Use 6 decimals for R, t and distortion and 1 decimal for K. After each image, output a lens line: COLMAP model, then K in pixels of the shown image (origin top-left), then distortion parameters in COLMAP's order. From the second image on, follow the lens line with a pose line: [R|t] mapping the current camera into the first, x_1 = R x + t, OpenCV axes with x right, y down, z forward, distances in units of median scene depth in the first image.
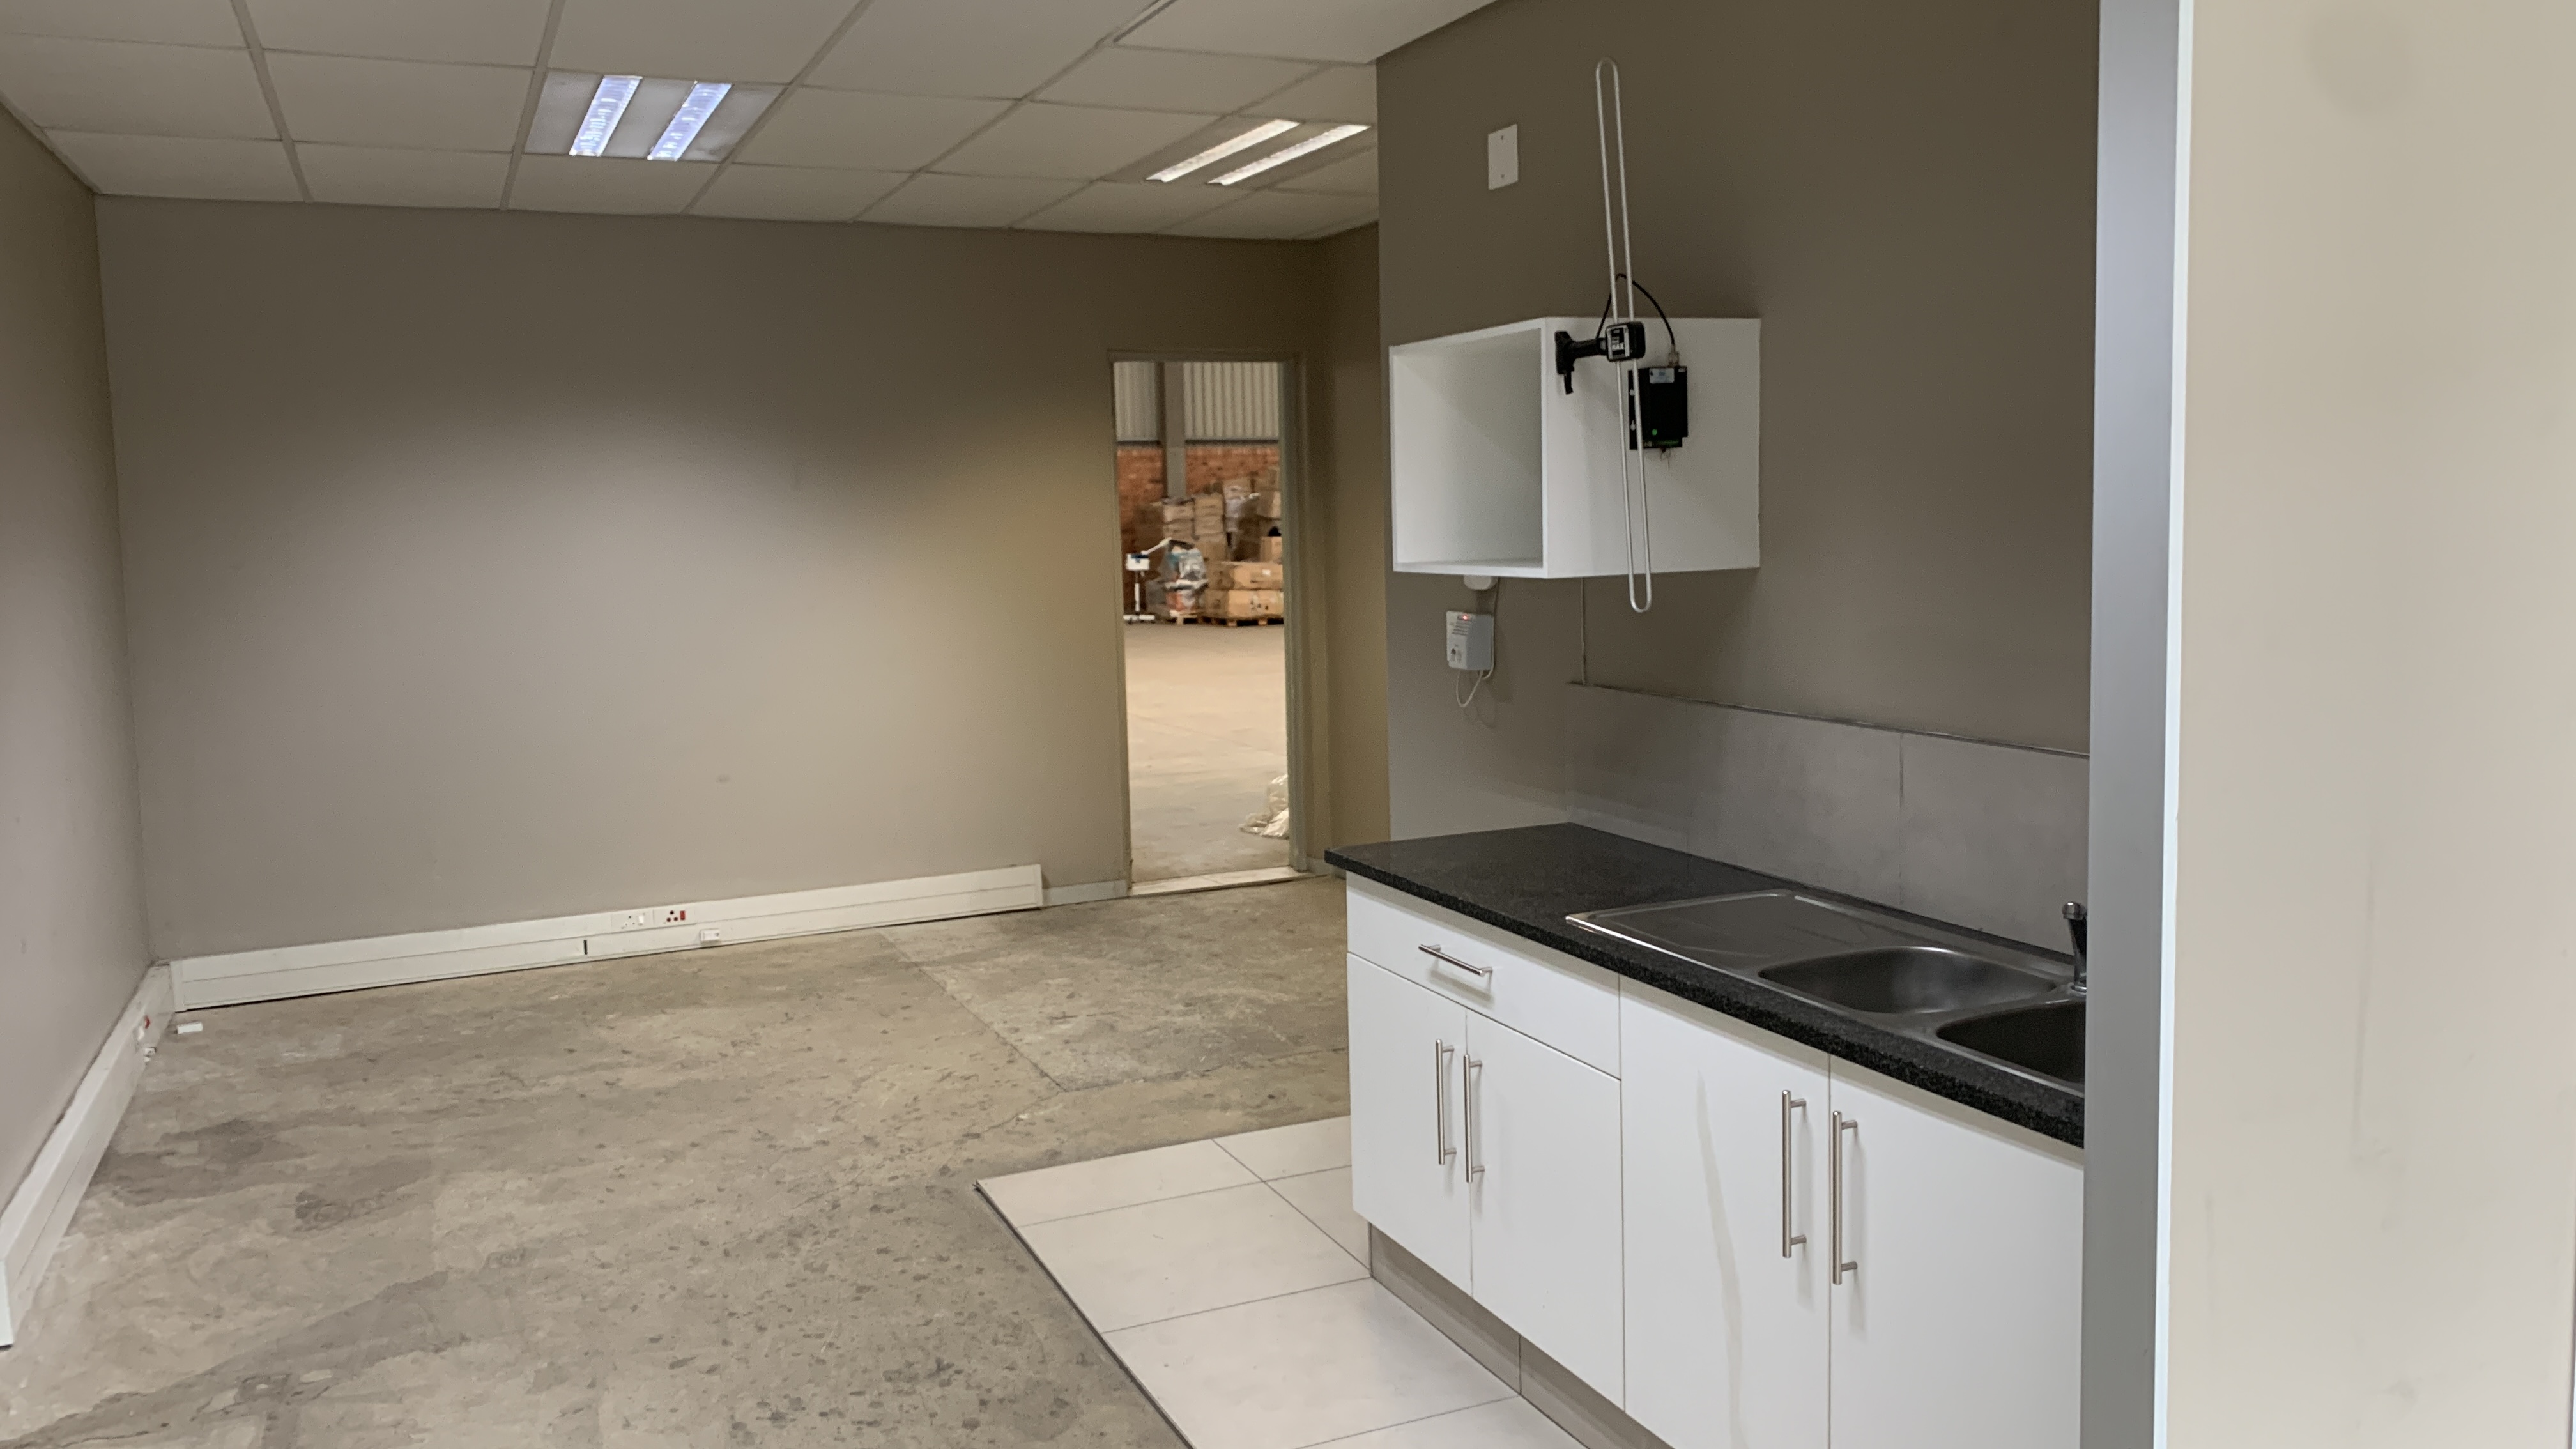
lens RADIAL K [[1992.3, 0, 1311.0], [0, 1992.3, 695.0], [0, 0, 1]] dist [0.078410, -0.097410]
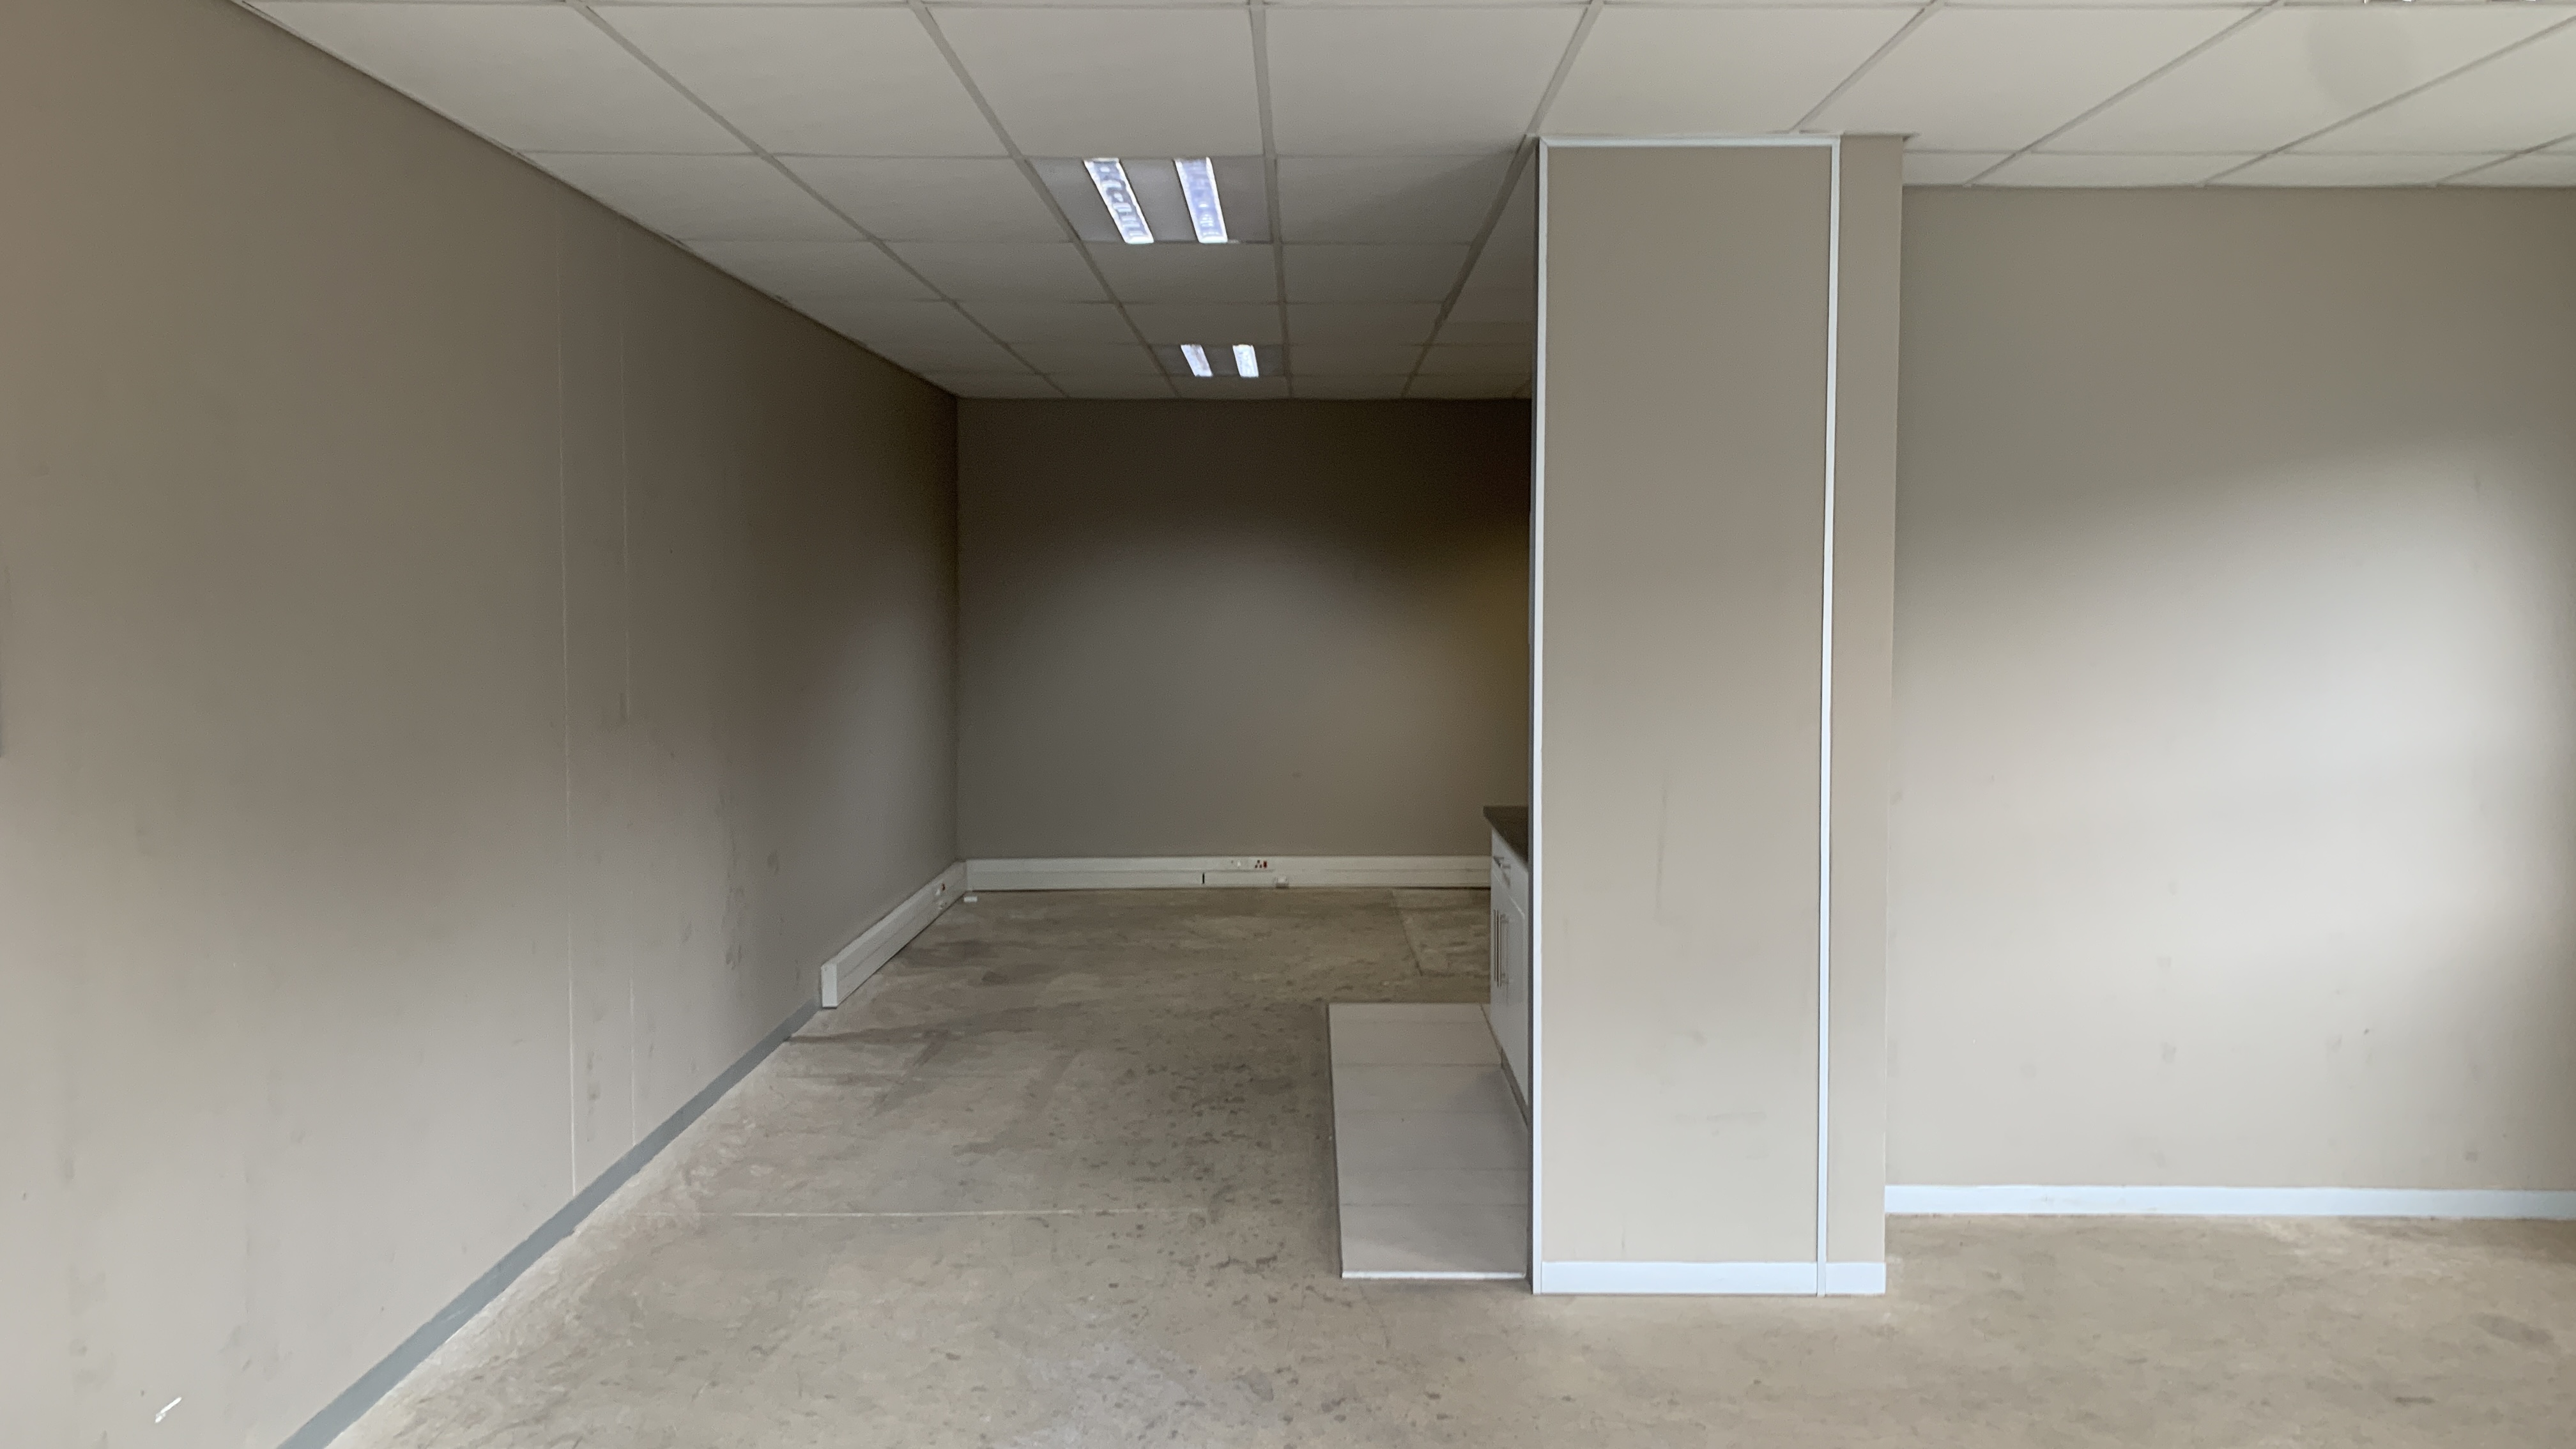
lens RADIAL K [[1992.3, 0, 1305.6], [0, 1992.3, 680.1], [0, 0, 1]] dist [0.078410, -0.097410]
pose [[0.913061, 0.044558, -0.405382, 0.339874], [-0.062851, 0.997512, -0.031919, 0.020967], [0.402951, 0.054623, 0.913590, -0.379852]]
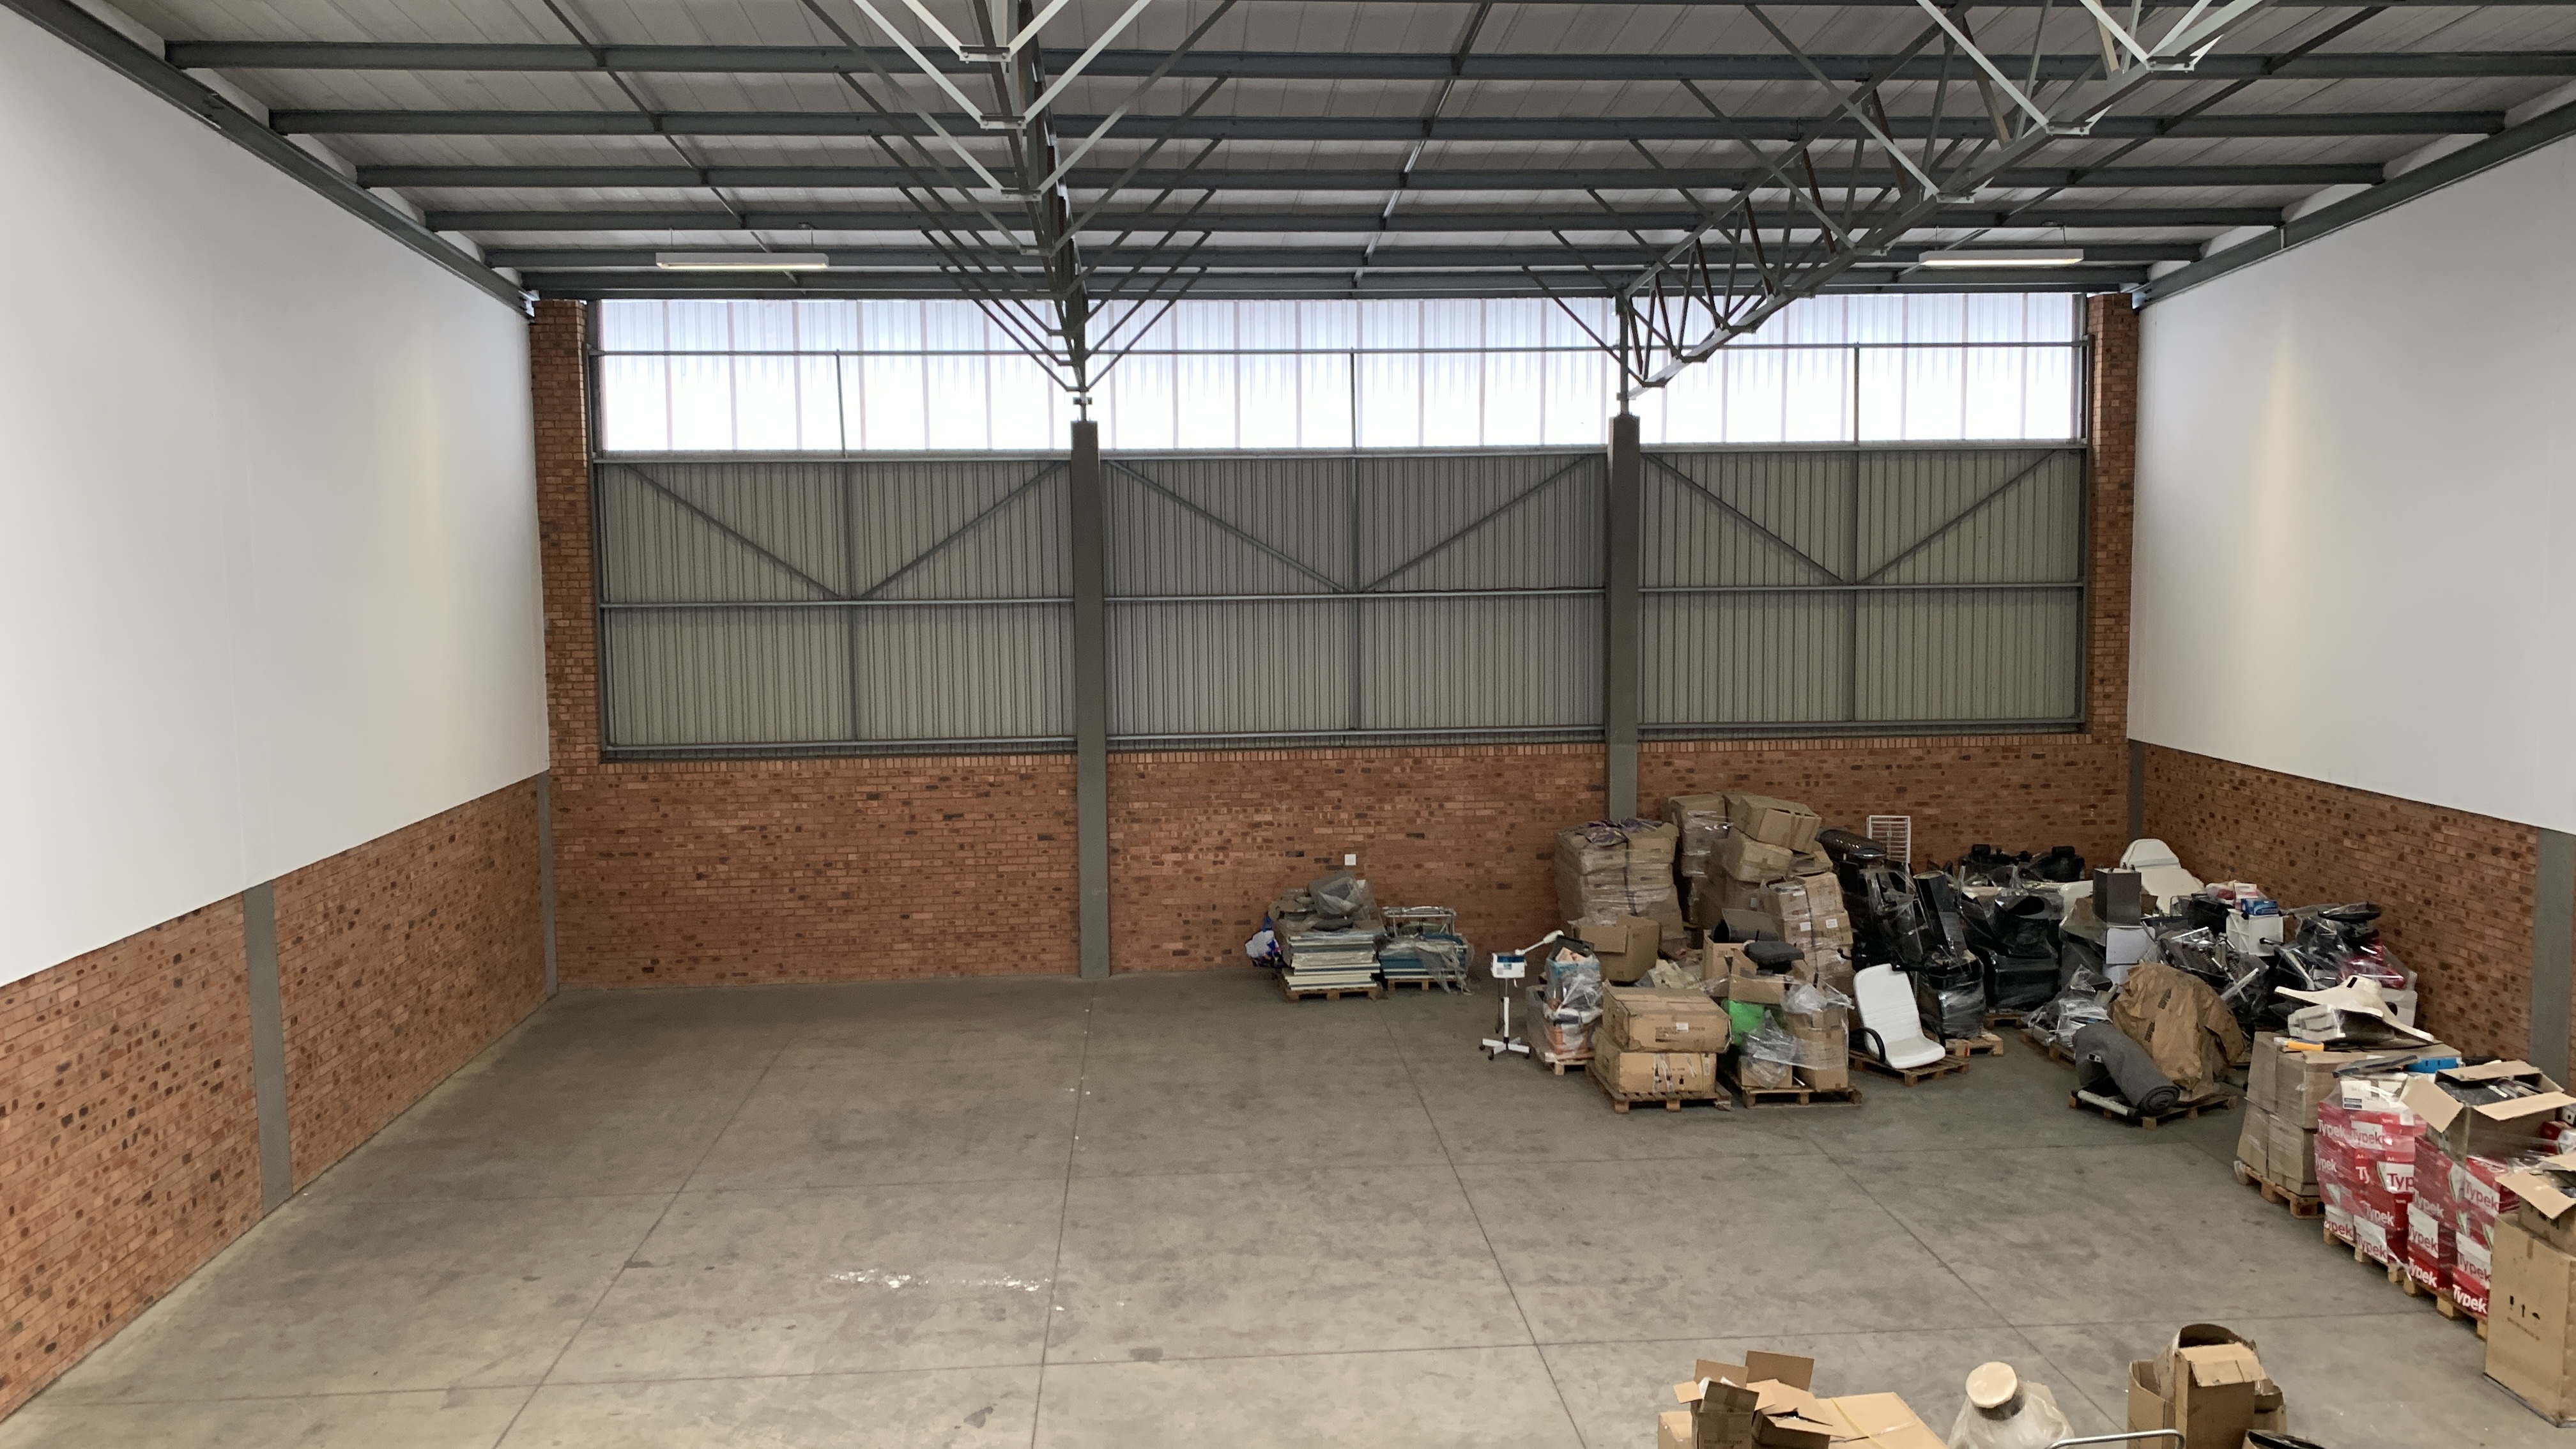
lens RADIAL K [[1992.3, 0, 1278.7], [0, 1992.3, 694.8], [0, 0, 1]] dist [0.078410, -0.097410]
pose [[0.936946, 0.043981, -0.346695, 0.287656], [-0.045656, 0.998952, 0.003339, -0.624933], [0.346479, 0.012700, 0.937972, 1.291183]]
